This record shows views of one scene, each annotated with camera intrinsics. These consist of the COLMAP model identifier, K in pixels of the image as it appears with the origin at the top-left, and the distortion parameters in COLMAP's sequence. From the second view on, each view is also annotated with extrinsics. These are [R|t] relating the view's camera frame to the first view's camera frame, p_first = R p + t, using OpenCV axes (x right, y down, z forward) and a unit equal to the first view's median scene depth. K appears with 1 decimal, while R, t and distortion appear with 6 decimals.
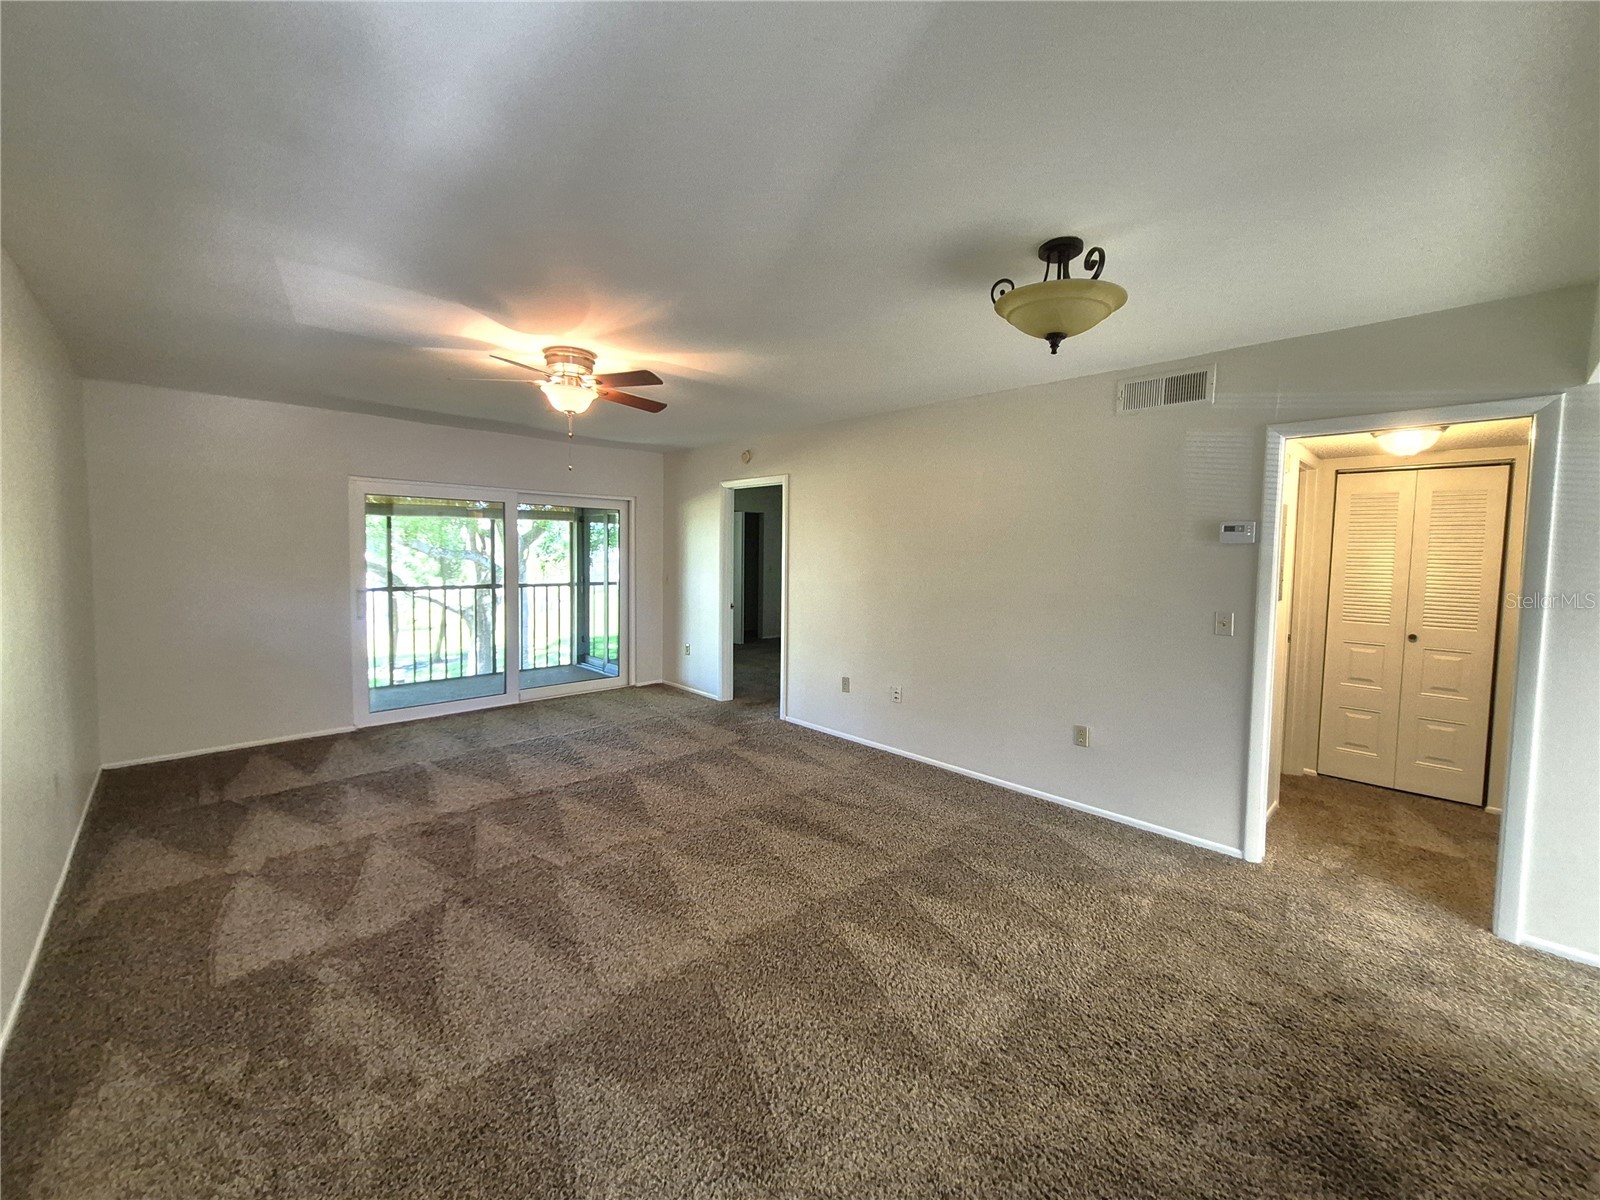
lens RADIAL K [[632.4, 0, 805.7], [0, 632.4, 589.3], [0, 0, 1]] dist [0.016065, -0.000395]
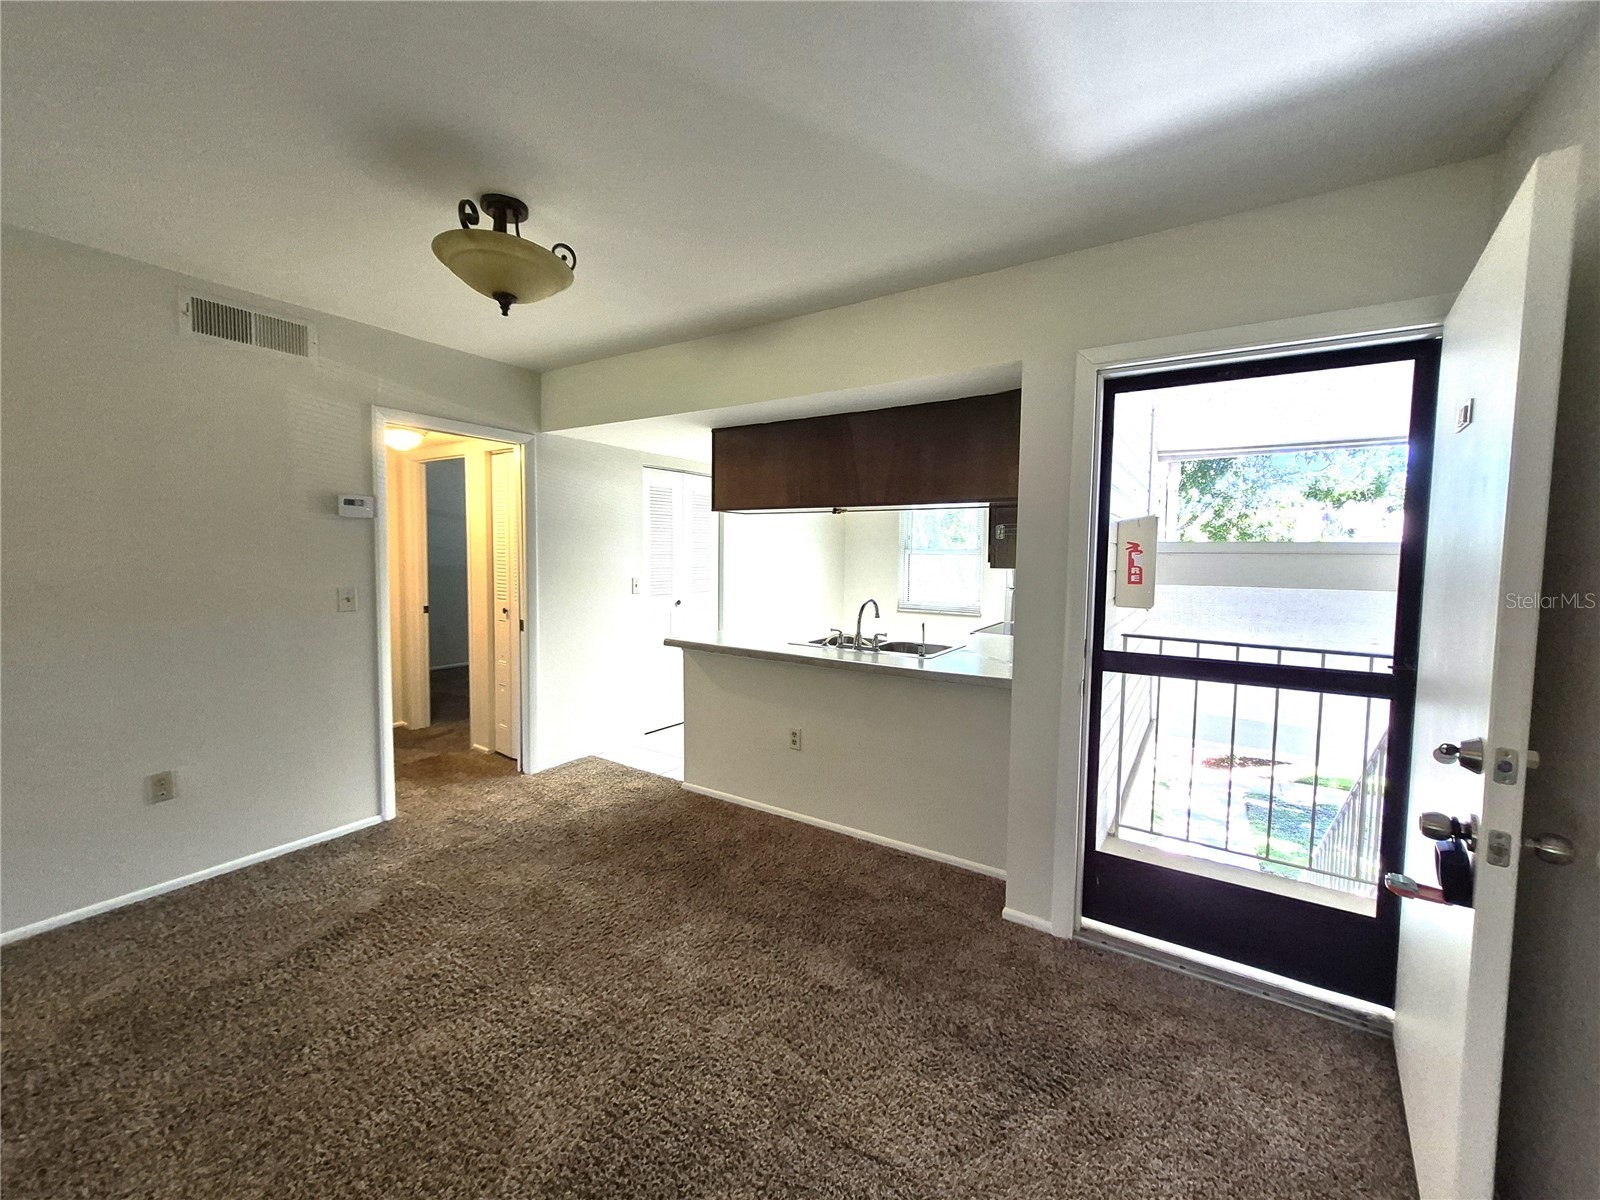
lens RADIAL K [[632.4, 0, 805.7], [0, 632.4, 589.3], [0, 0, 1]] dist [0.016065, -0.000395]
pose [[-0.214758, -0.074789, 0.973800, -0.485416], [0.047036, 0.995115, 0.086799, -0.014354], [-0.975534, 0.064444, -0.210191, 0.562311]]
